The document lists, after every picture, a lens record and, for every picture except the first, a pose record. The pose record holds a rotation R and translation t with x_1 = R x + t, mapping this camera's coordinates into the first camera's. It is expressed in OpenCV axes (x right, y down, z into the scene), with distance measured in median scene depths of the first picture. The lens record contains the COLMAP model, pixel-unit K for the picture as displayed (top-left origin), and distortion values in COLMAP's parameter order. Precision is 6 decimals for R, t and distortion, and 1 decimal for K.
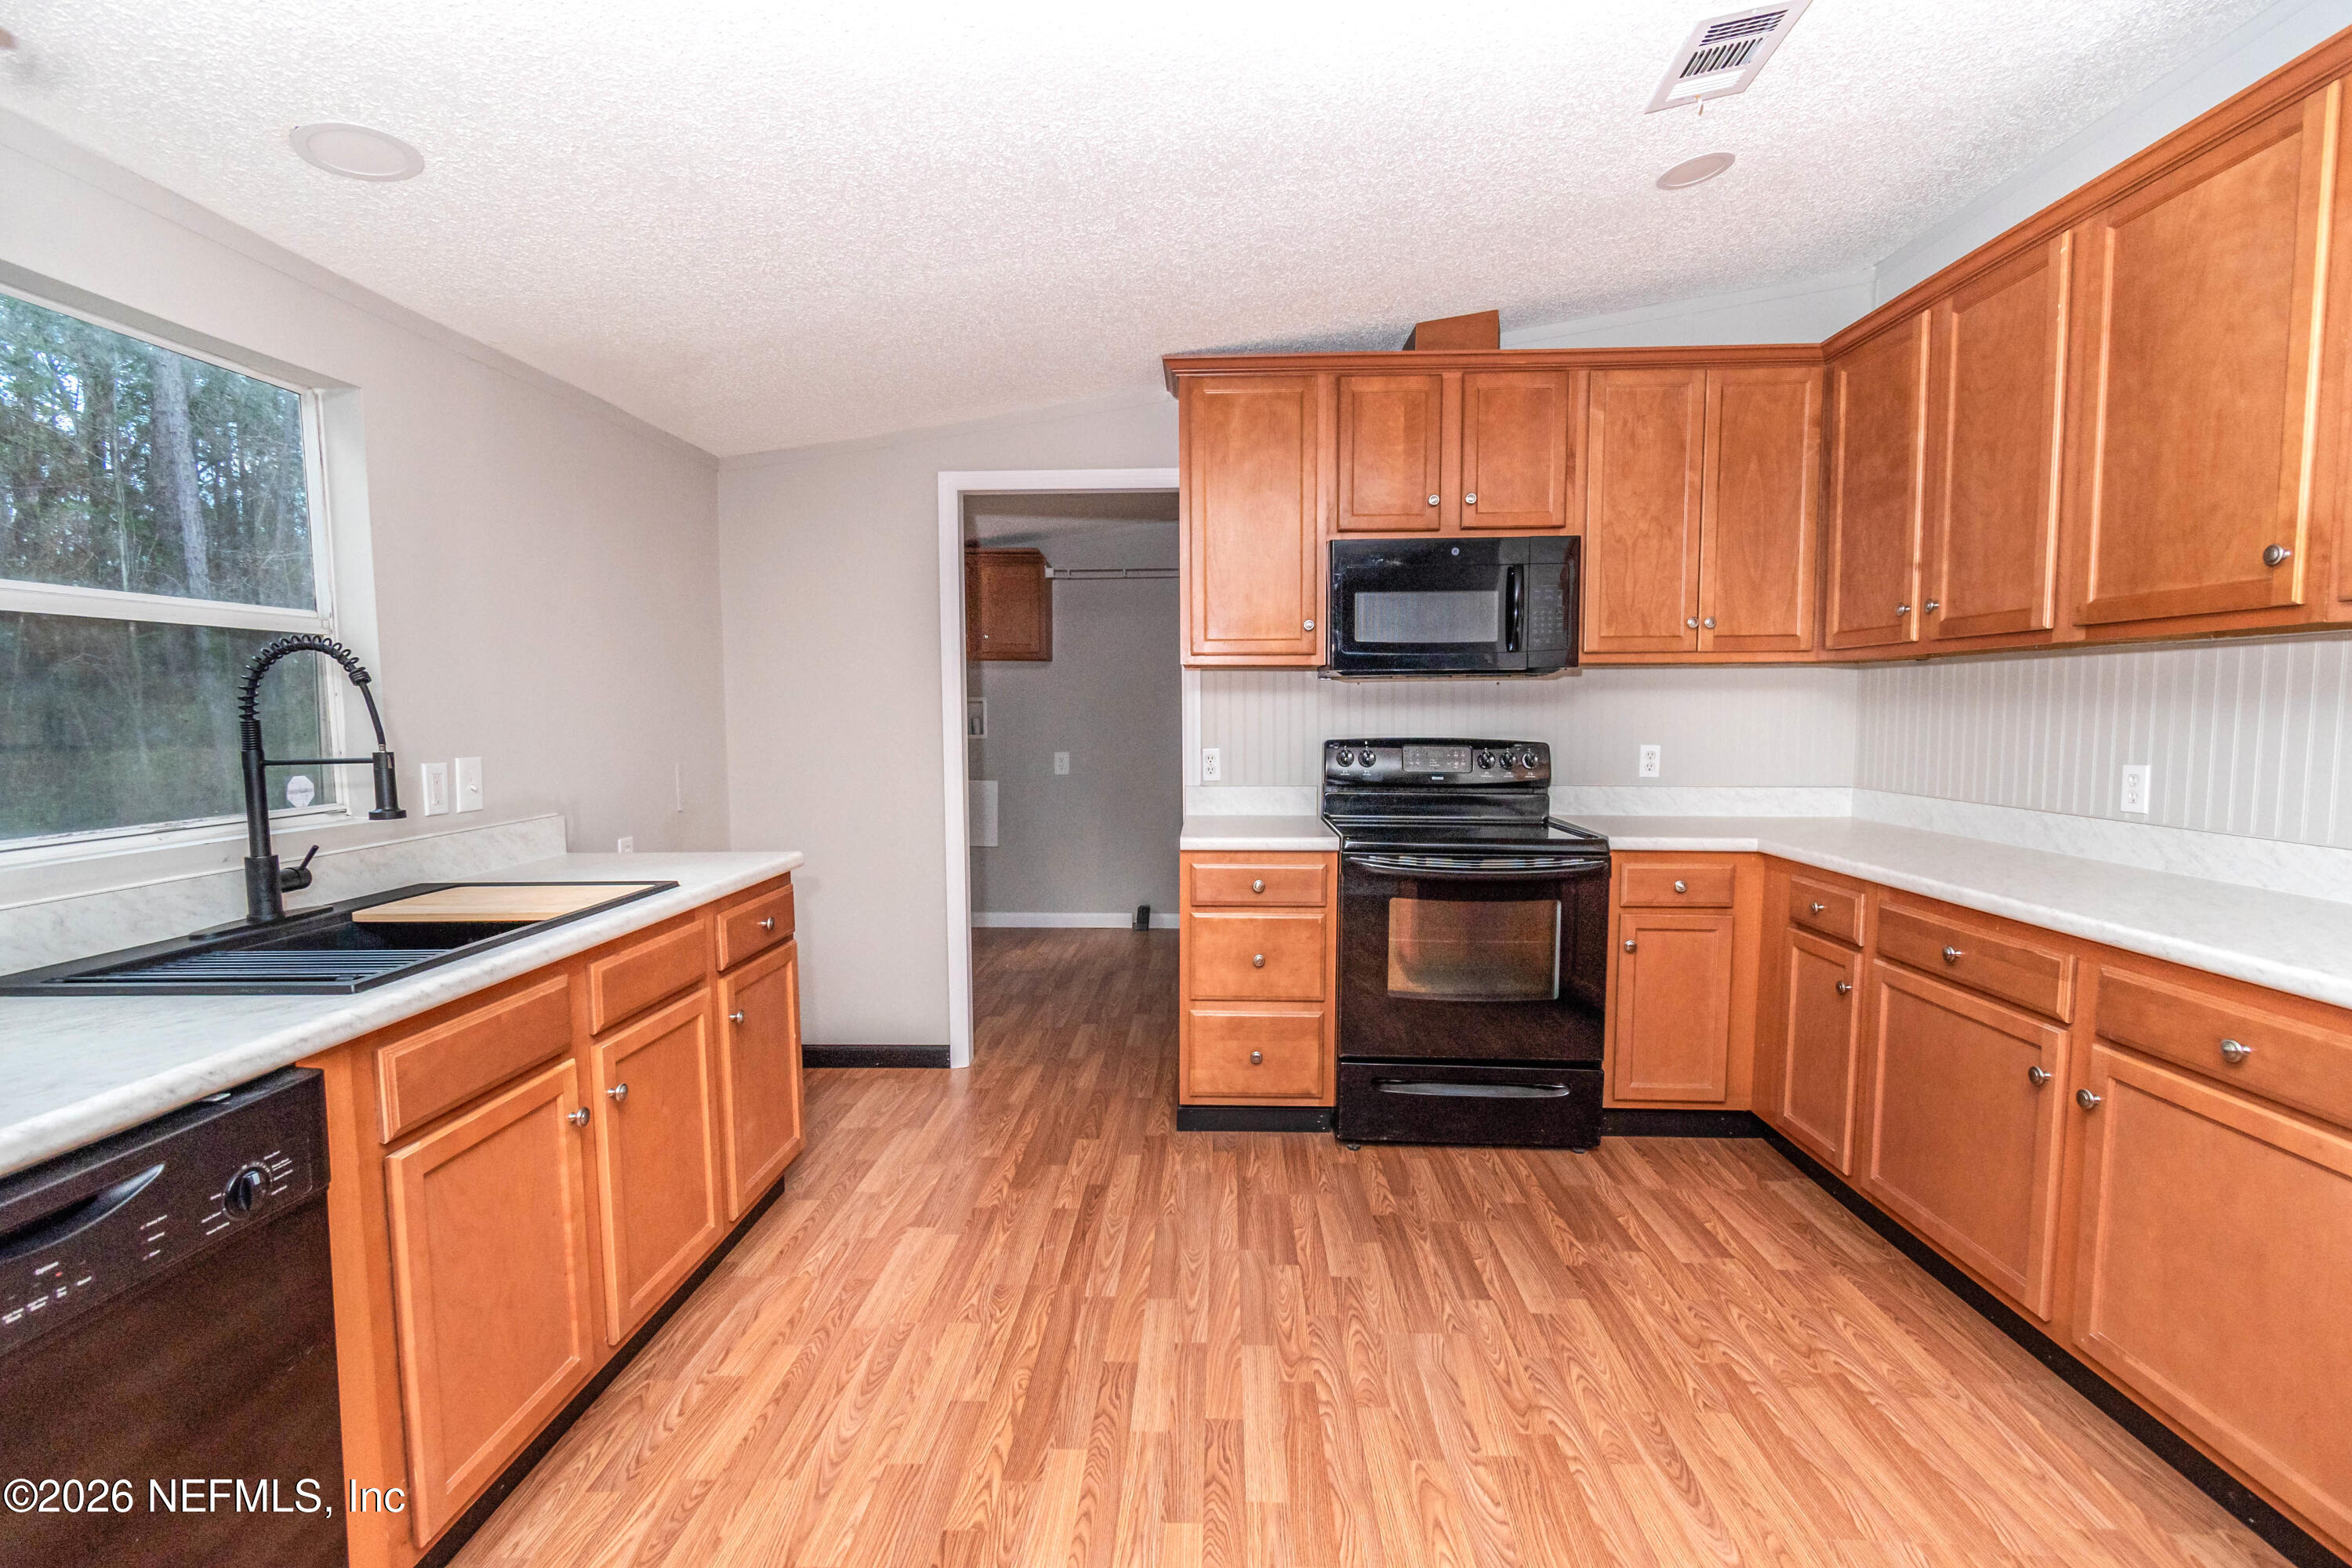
lens RADIAL K [[1047.1, 0, 1187.0], [0, 1047.1, 795.5], [0, 0, 1]] dist [0.005016, -0.000973]
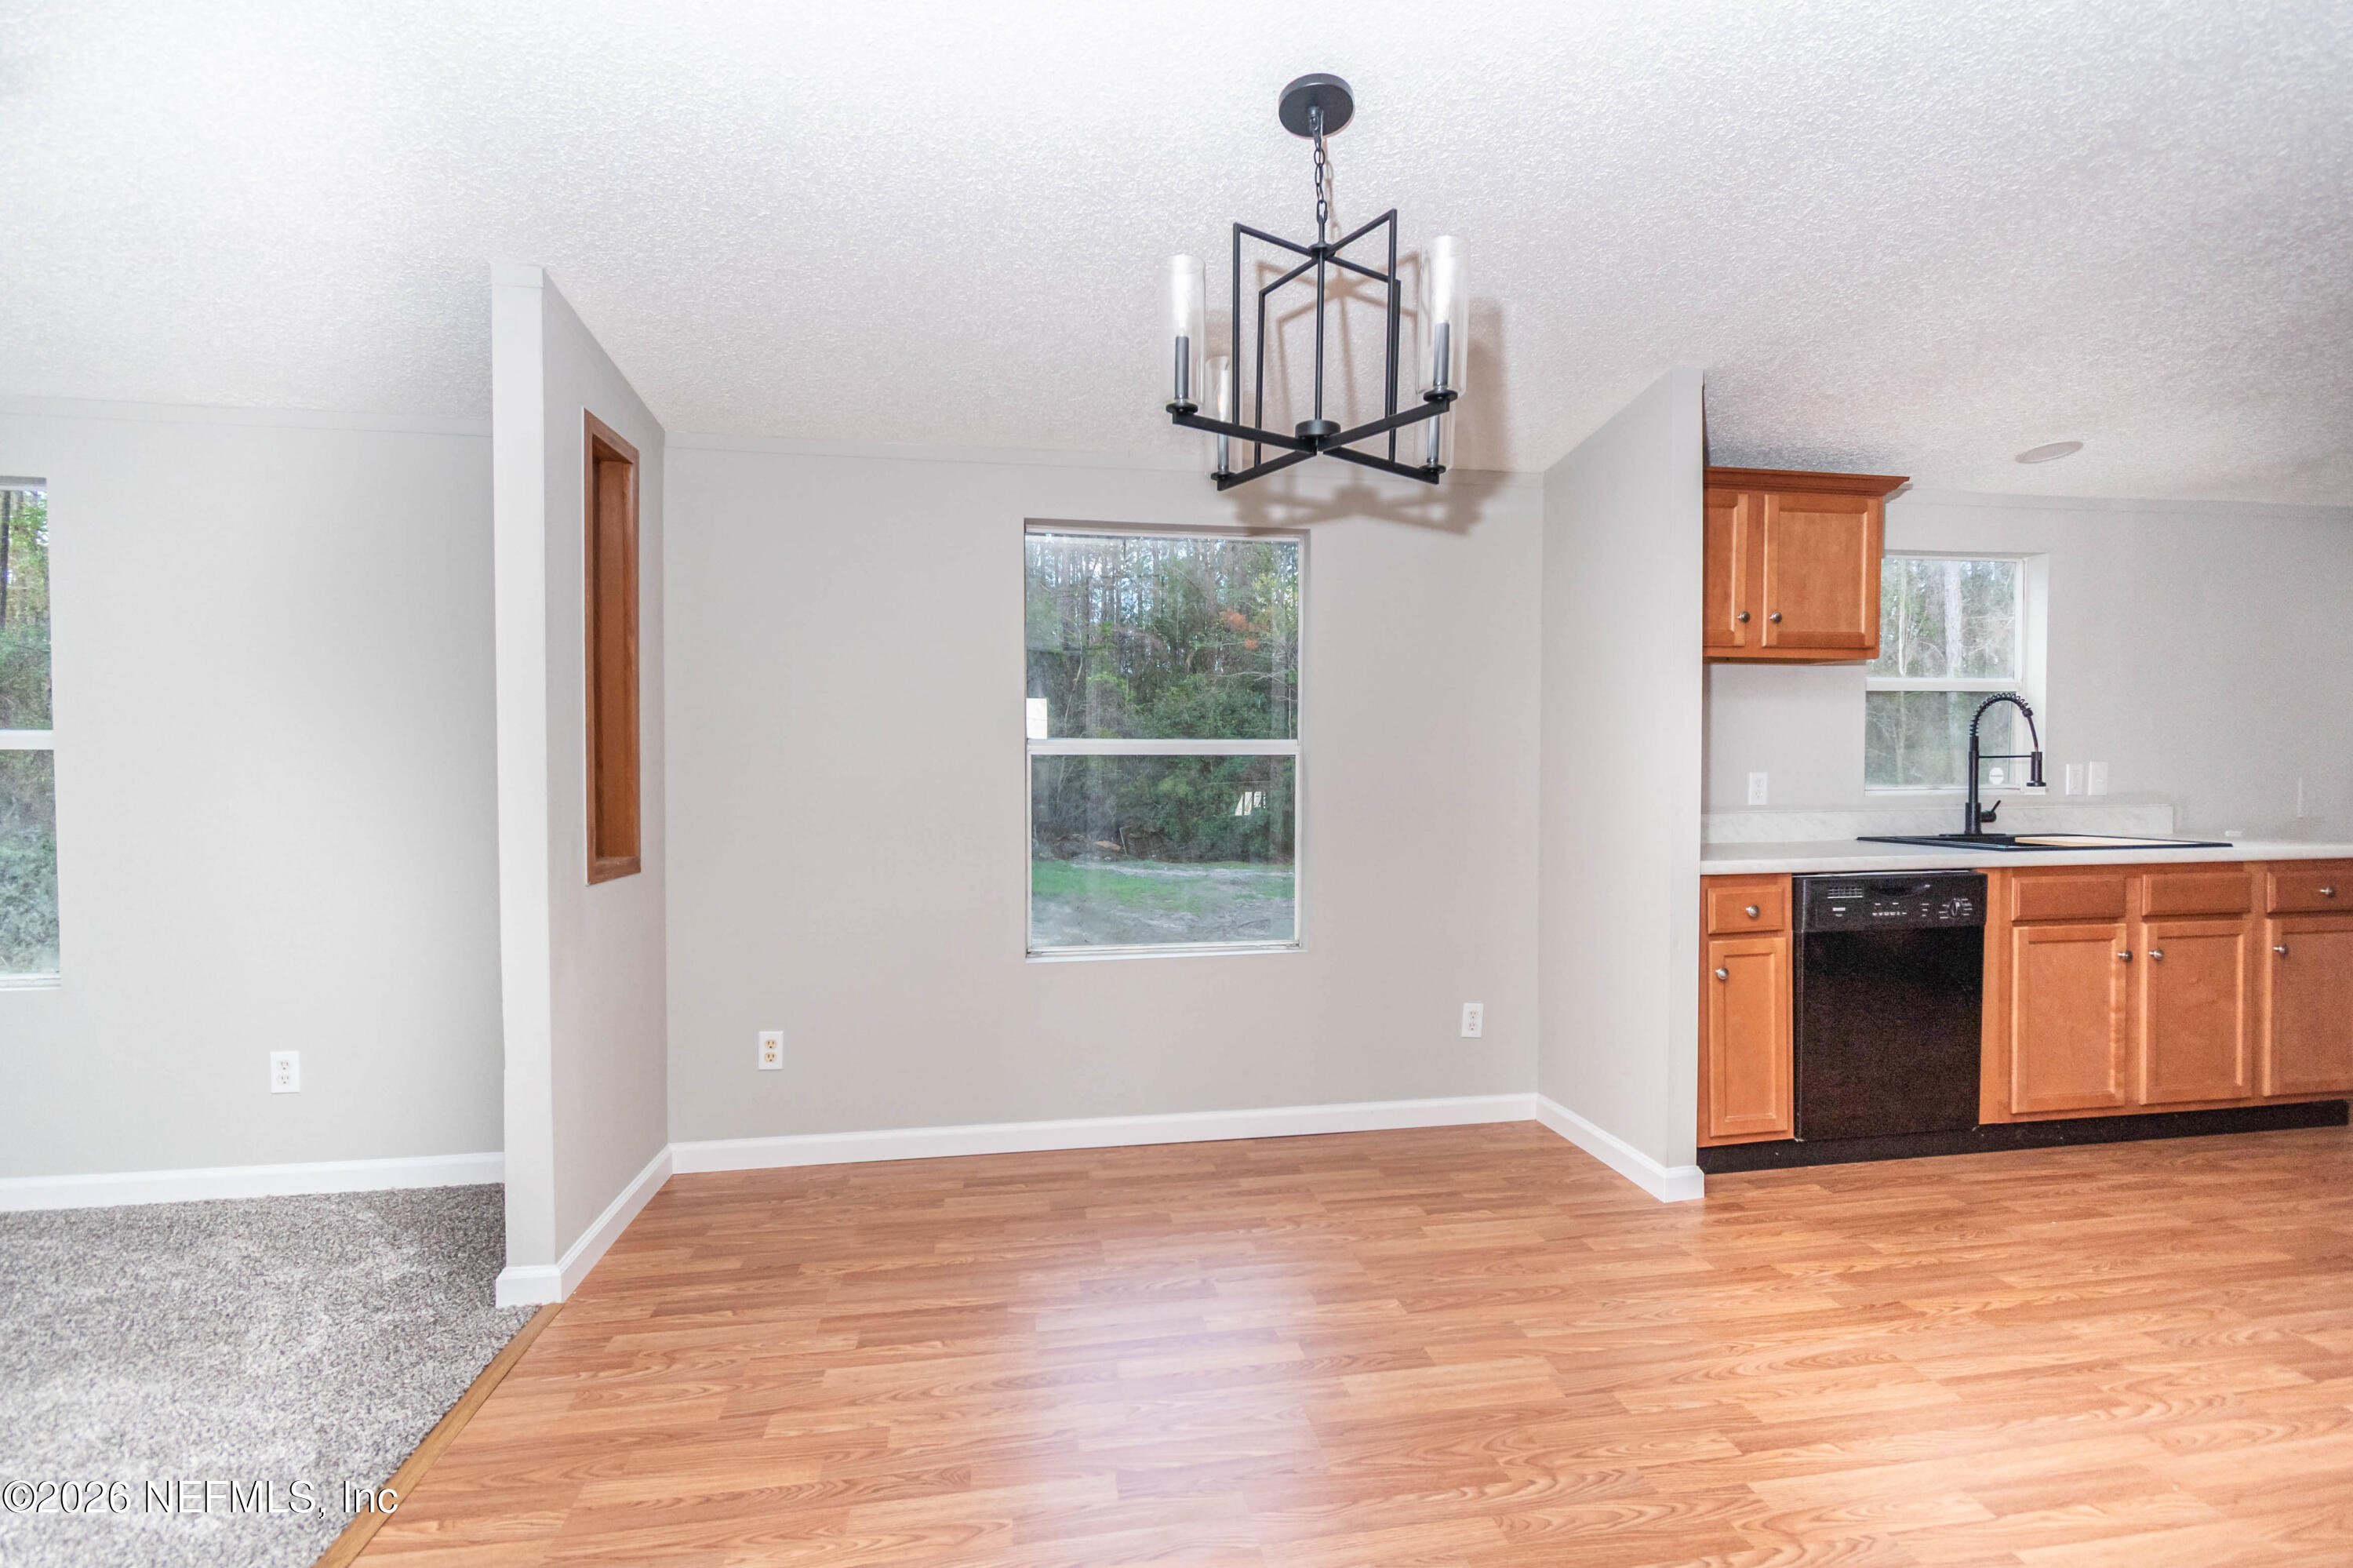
lens RADIAL K [[1069.0, 0, 1191.3], [0, 1069.0, 795.8], [0, 0, 1]] dist [0.004440, -0.000932]
pose [[0.204051, 0.031738, -0.978446, 0.562507], [-0.078660, 0.996774, 0.015929, 0.087009], [0.975795, 0.073714, 0.205889, -0.607562]]
